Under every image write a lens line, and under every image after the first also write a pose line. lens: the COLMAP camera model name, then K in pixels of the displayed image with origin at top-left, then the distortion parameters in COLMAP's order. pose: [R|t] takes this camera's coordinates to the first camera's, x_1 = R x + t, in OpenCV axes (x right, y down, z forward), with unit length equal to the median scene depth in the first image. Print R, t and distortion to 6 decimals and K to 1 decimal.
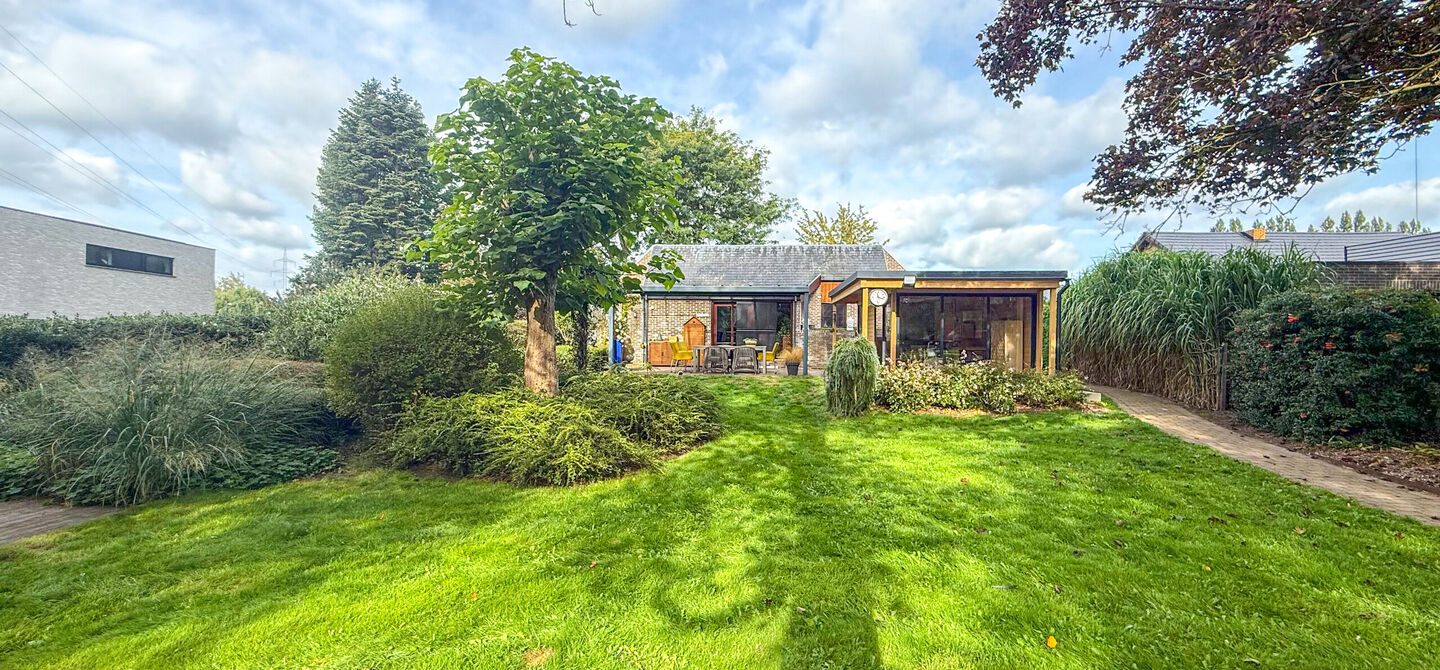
lens RADIAL K [[565.4, 0, 725.1], [0, 565.4, 338.1], [0, 0, 1]] dist [-0.000499, -0.000628]
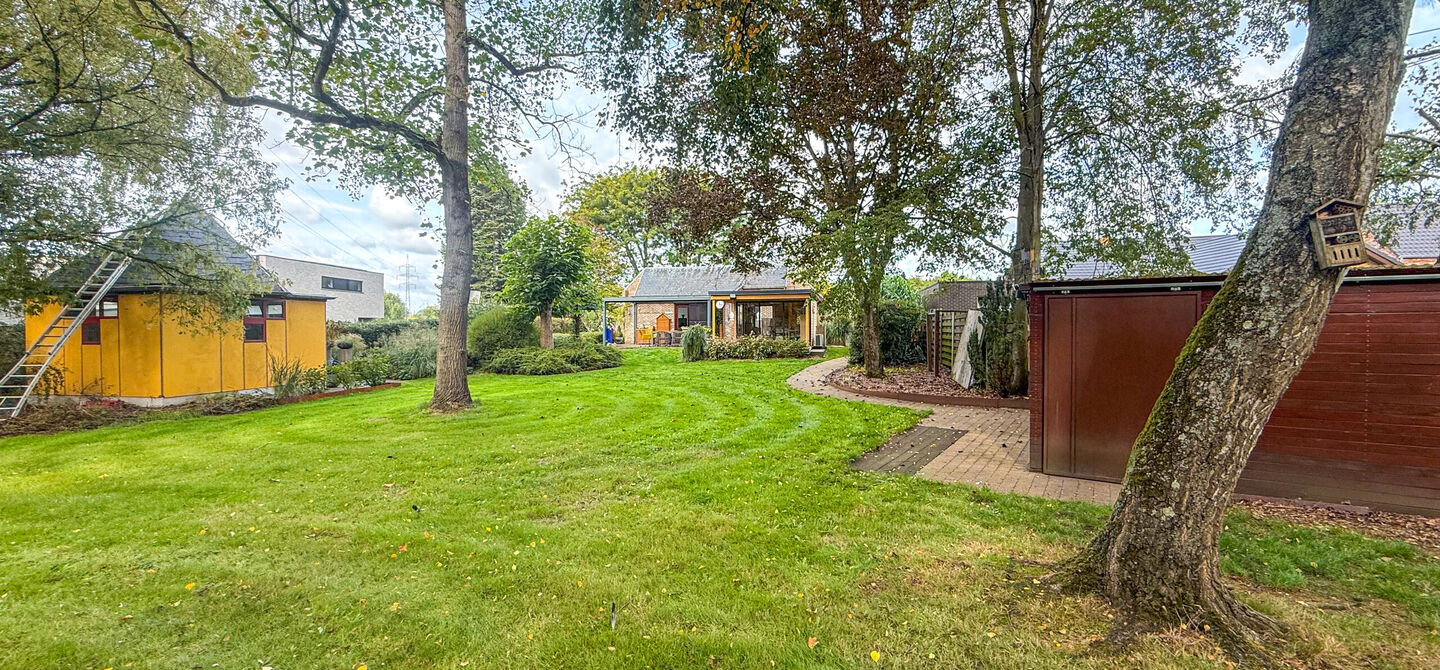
lens RADIAL K [[565.4, 0, 715.4], [0, 565.4, 332.3], [0, 0, 1]] dist [-0.000499, -0.000628]
pose [[0.987400, -0.011557, -0.157821, 0.563141], [0.012762, 0.999897, 0.006626, 0.010372], [0.157728, -0.008557, 0.987446, -0.935158]]
